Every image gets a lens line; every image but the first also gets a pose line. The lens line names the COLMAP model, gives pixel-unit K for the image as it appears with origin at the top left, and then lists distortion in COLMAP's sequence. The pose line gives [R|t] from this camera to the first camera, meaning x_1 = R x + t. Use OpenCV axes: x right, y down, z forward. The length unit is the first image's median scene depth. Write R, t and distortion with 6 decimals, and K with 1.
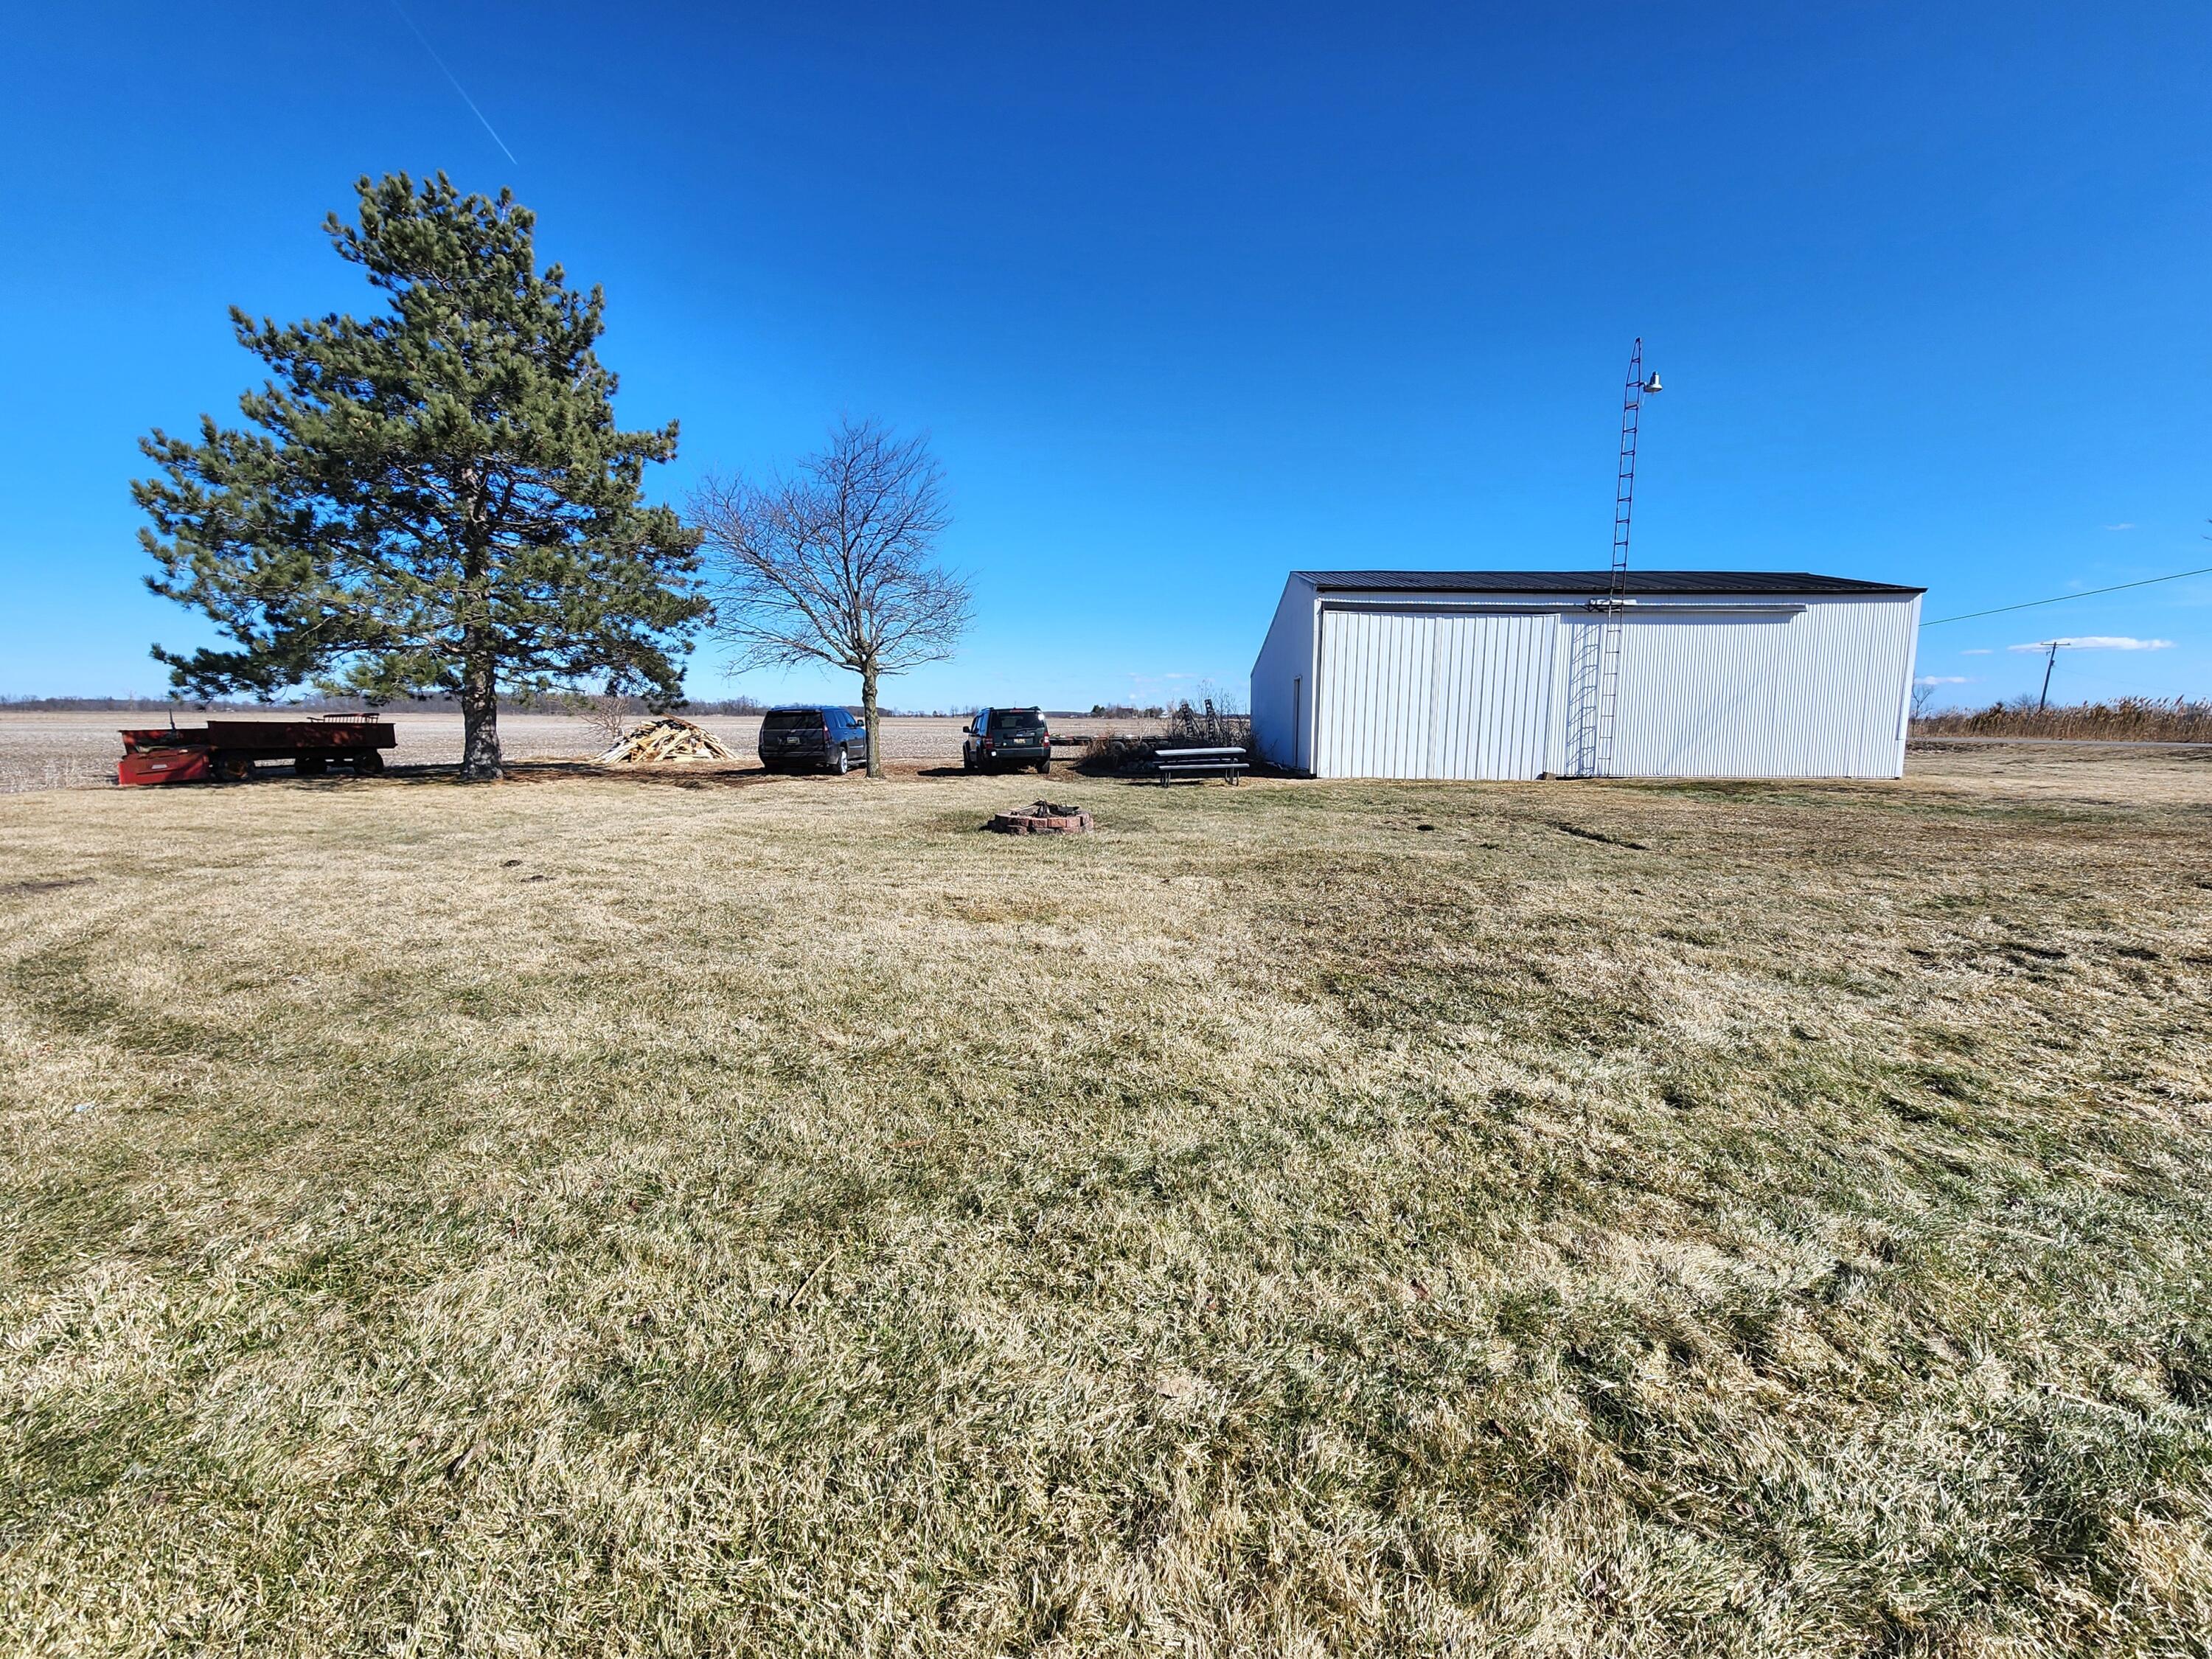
lens RADIAL K [[913.5, 0, 1114.3], [0, 913.5, 827.9], [0, 0, 1]] dist [-0.002259, 0.001526]
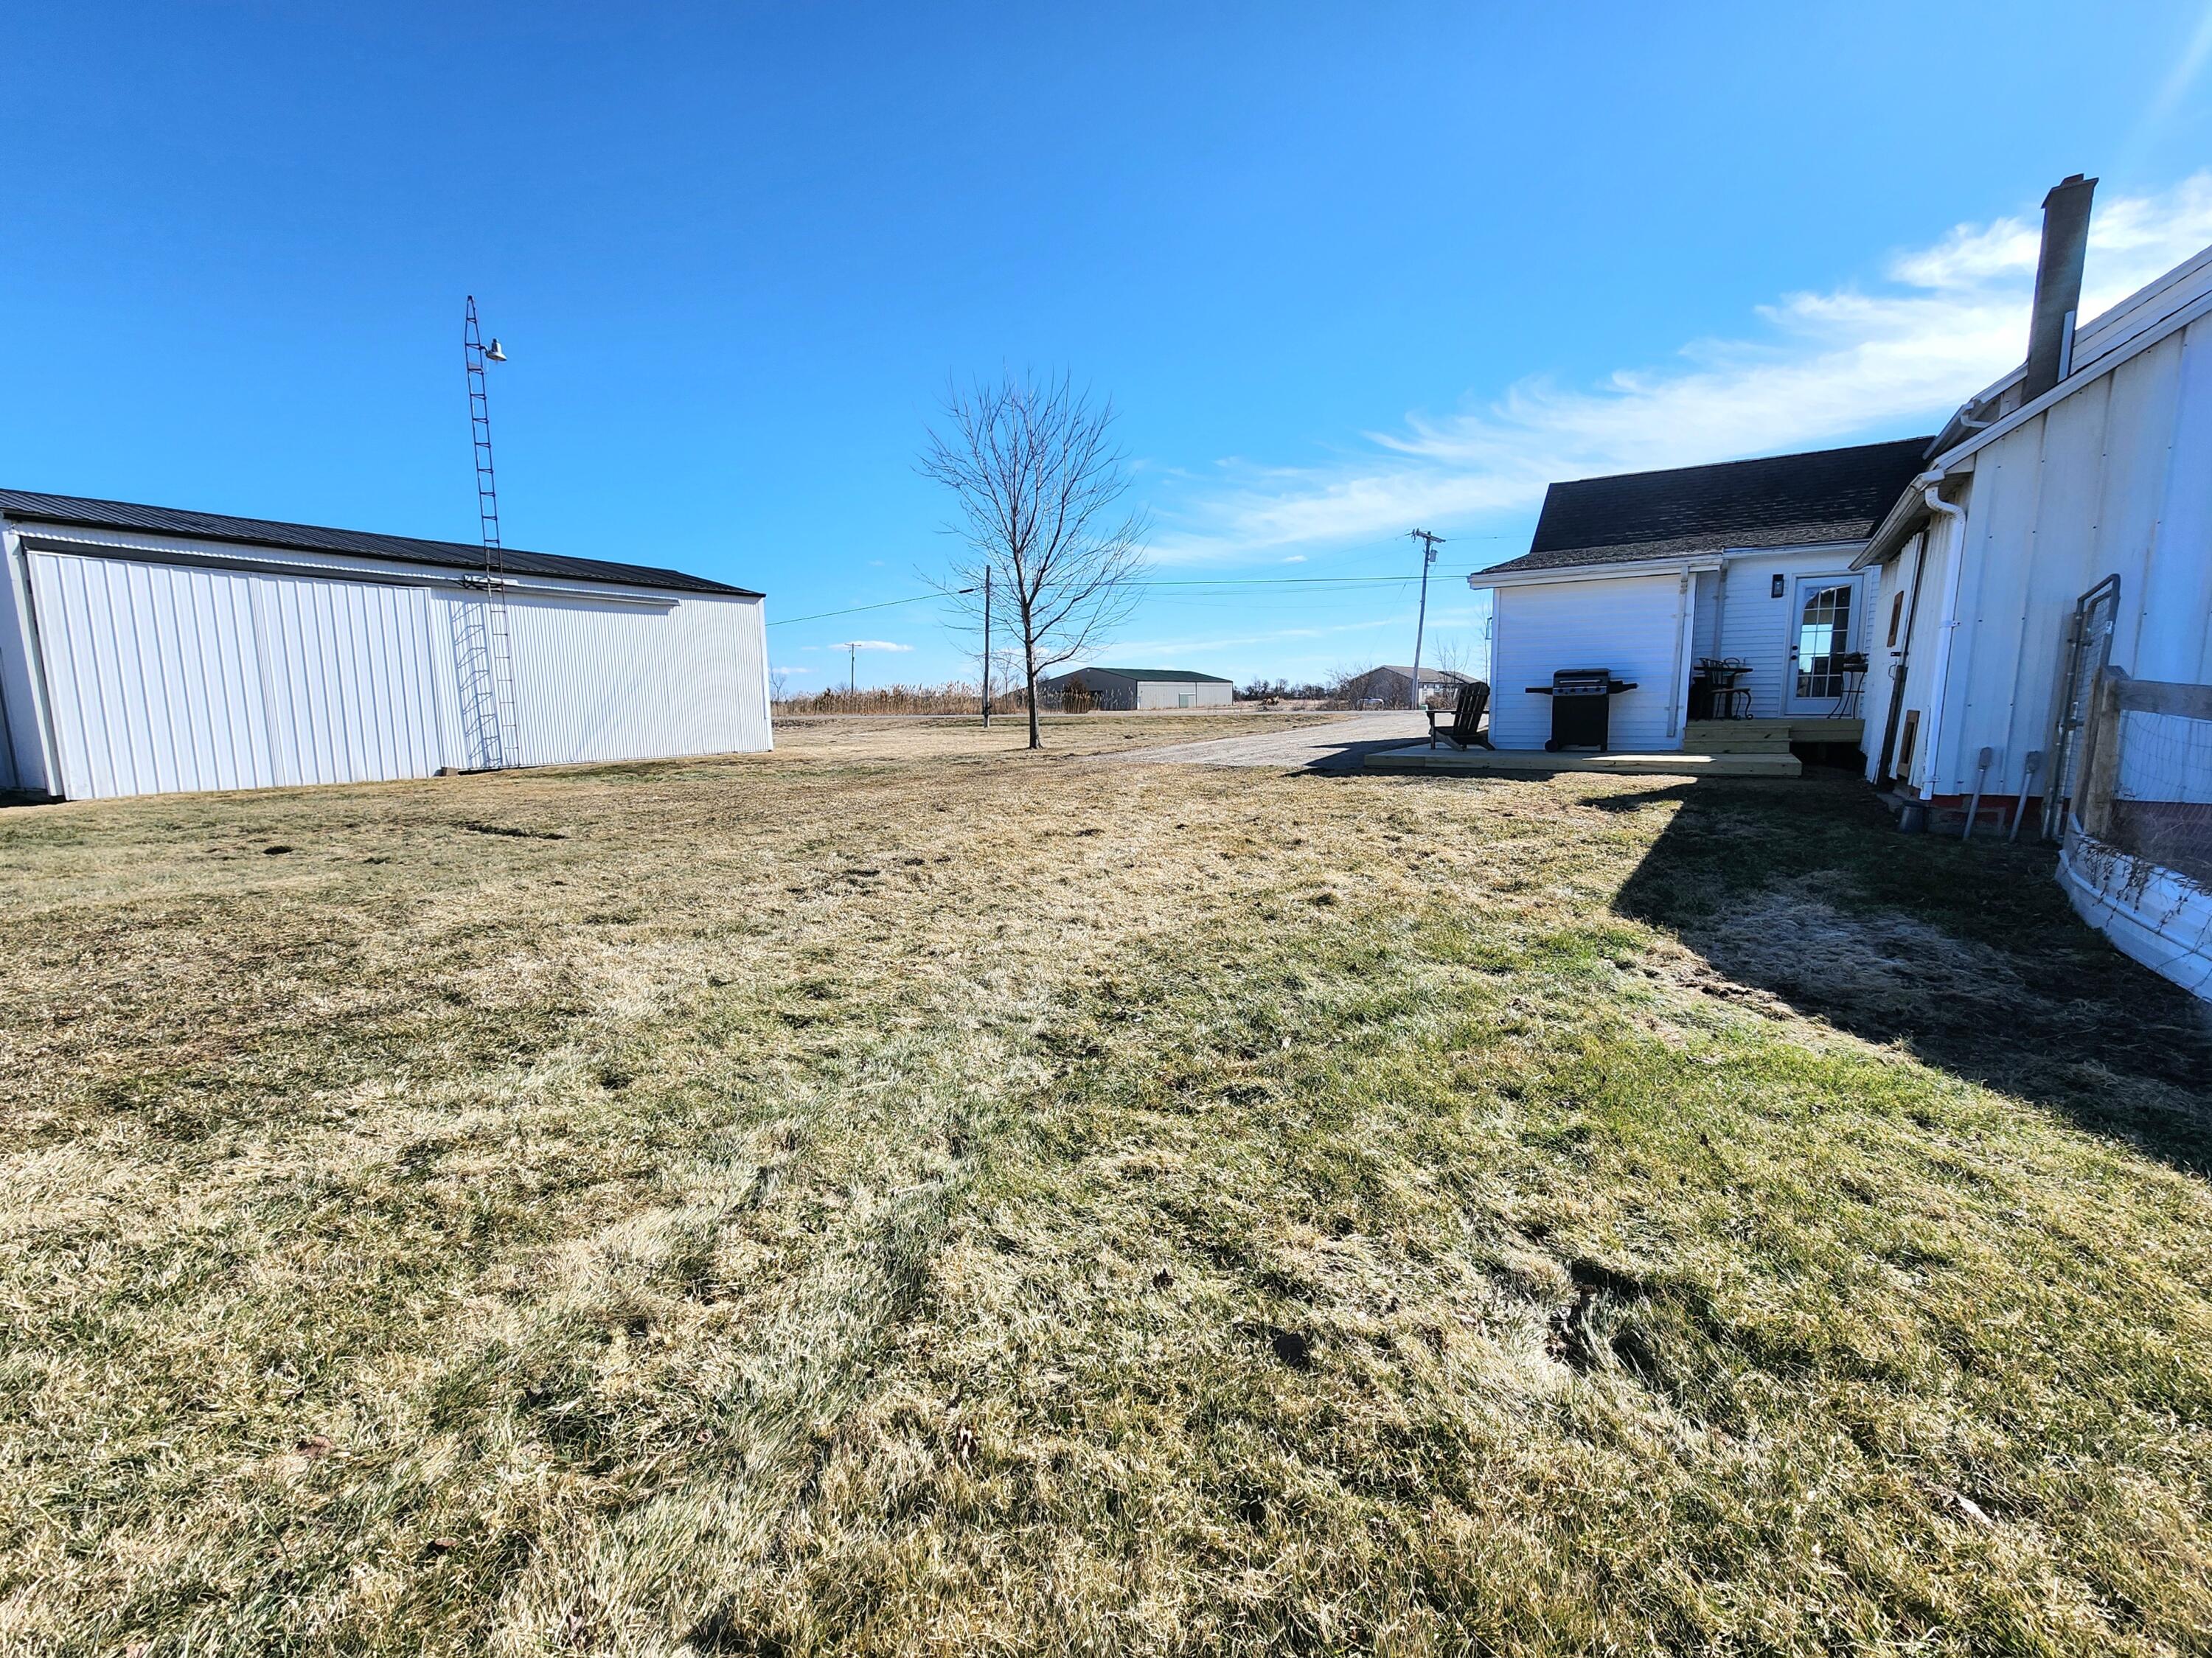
lens RADIAL K [[913.5, 0, 1109.0], [0, 913.5, 826.0], [0, 0, 1]] dist [-0.002259, 0.001526]
pose [[0.501297, -0.129289, 0.855562, 0.056368], [0.120141, 0.989597, 0.079150, 0.004811], [-0.856894, 0.063110, 0.511614, -0.000569]]
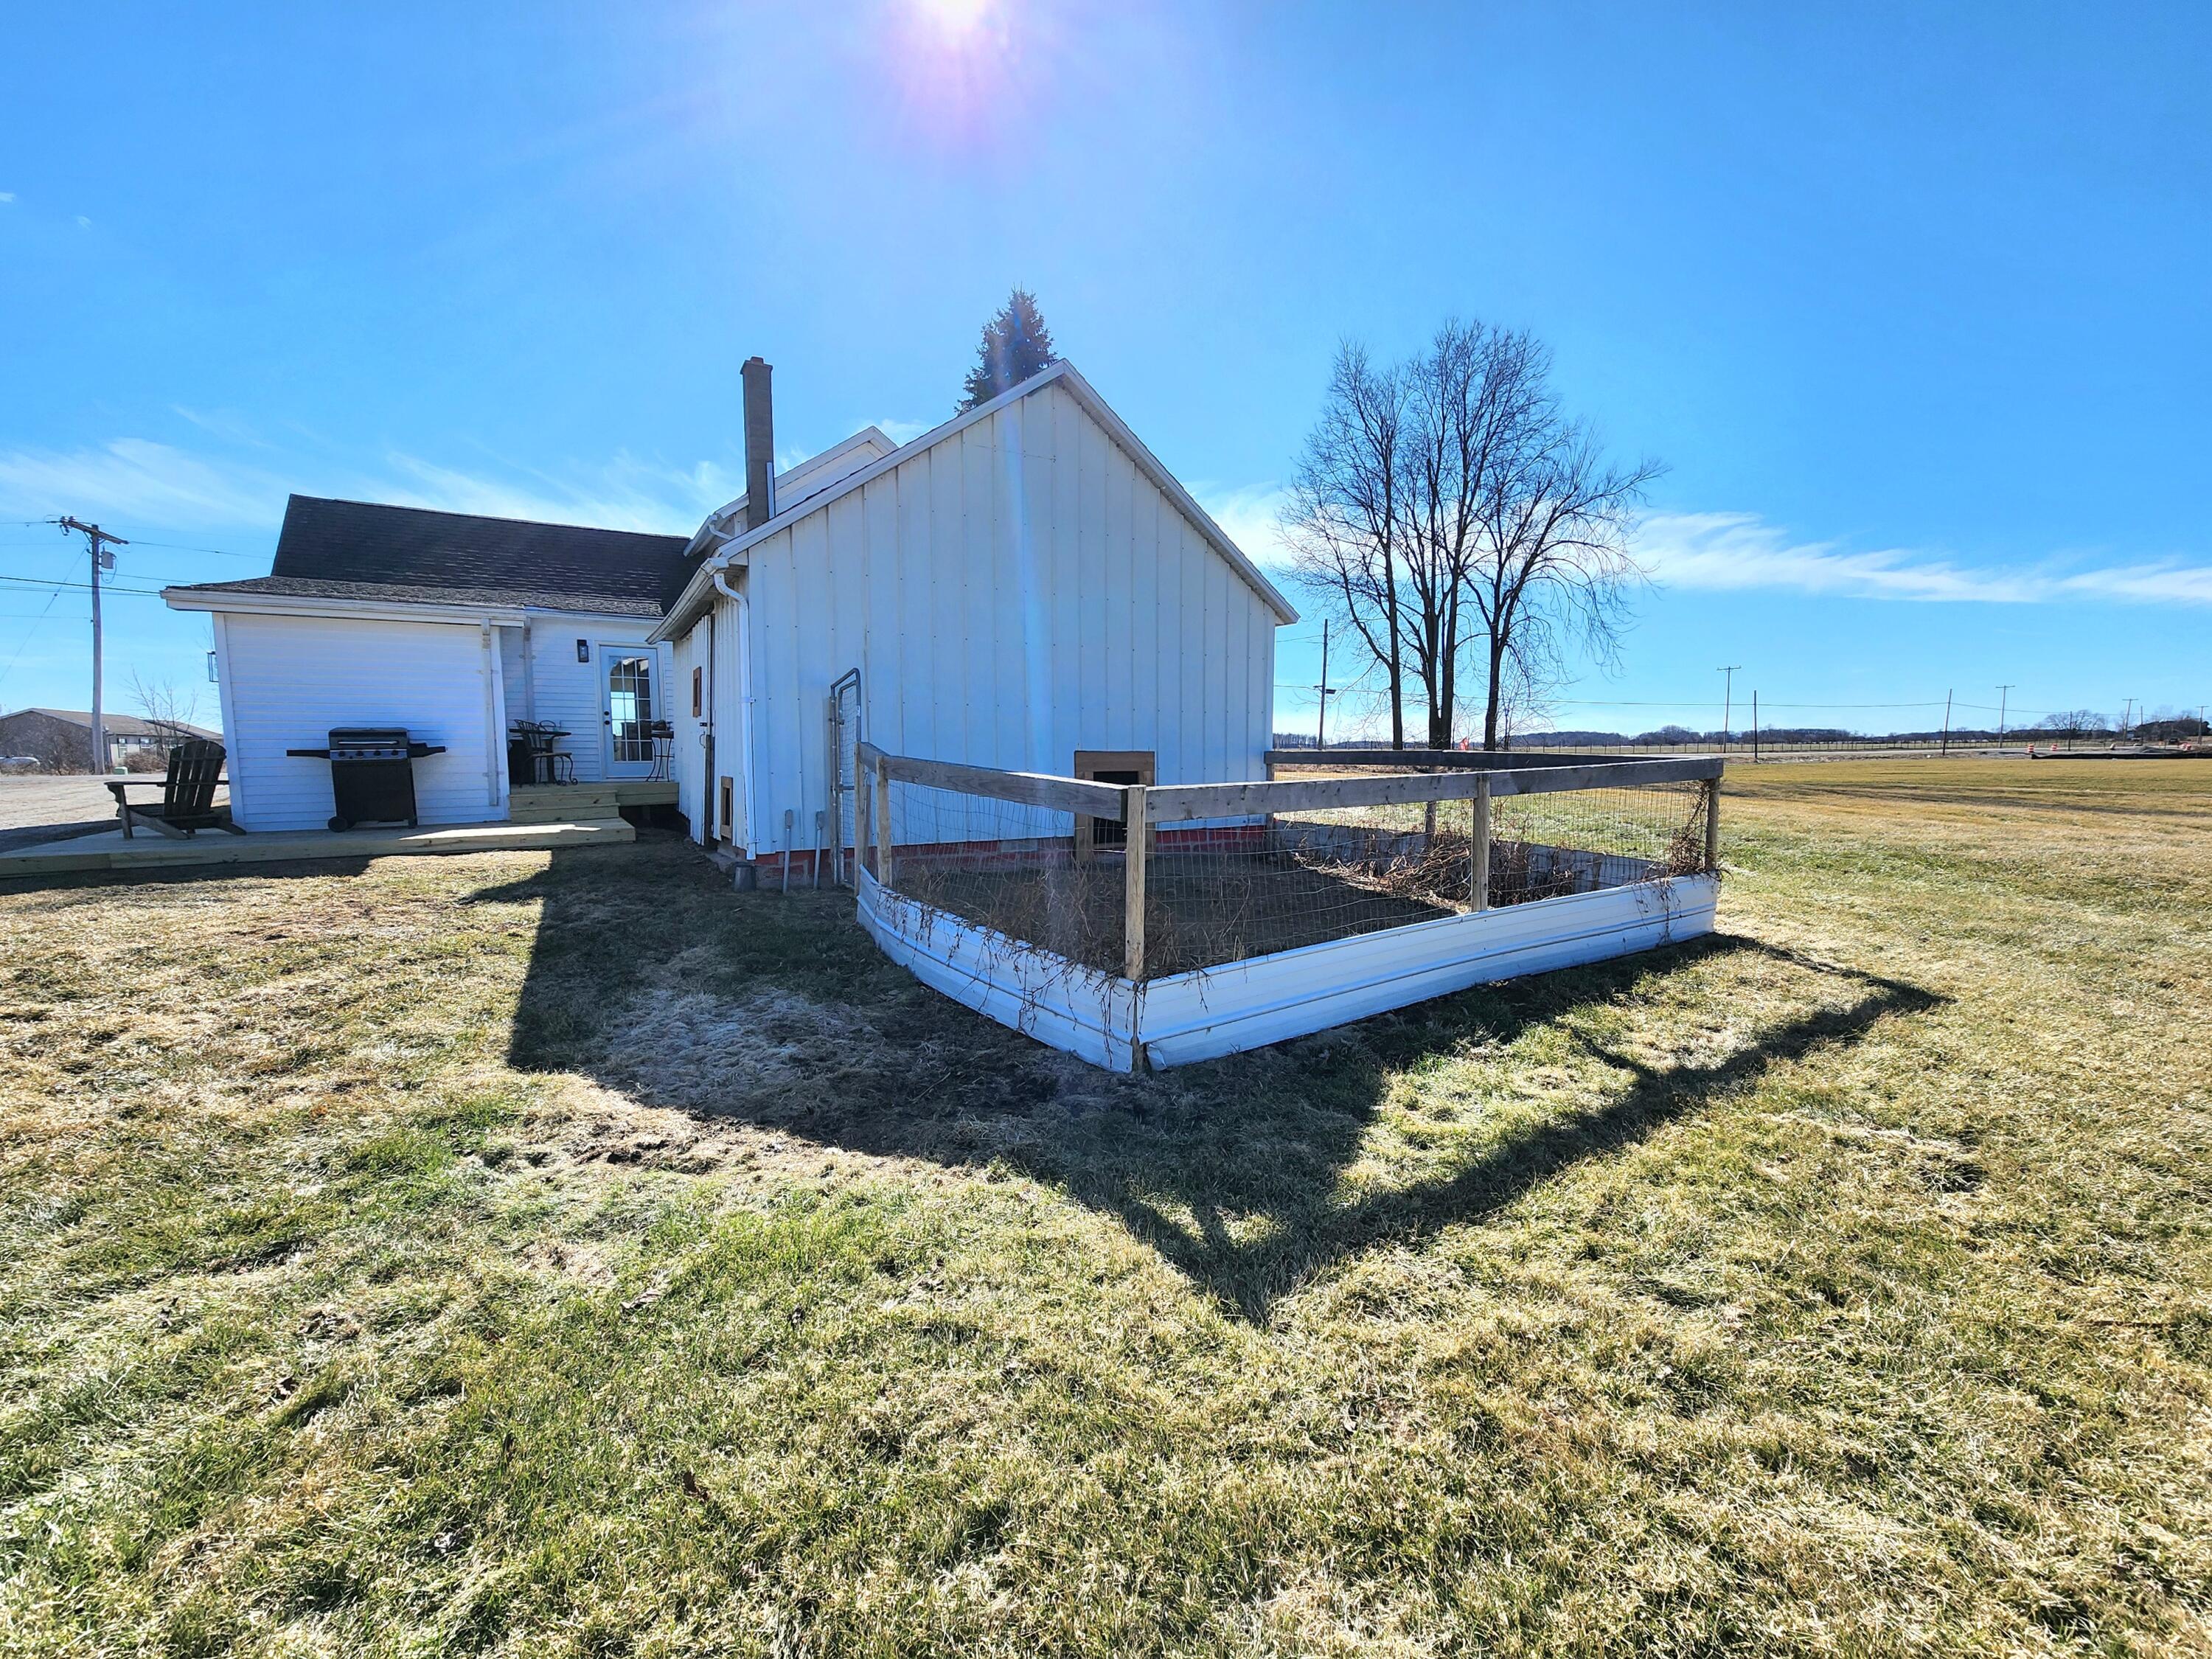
lens RADIAL K [[913.5, 0, 1121.9], [0, 913.5, 825.3], [0, 0, 1]] dist [-0.002259, 0.001526]
pose [[-0.592131, -0.069427, 0.802845, 0.159455], [0.100852, 0.982064, 0.159308, -0.001133], [-0.799506, 0.175299, -0.574509, 0.003629]]
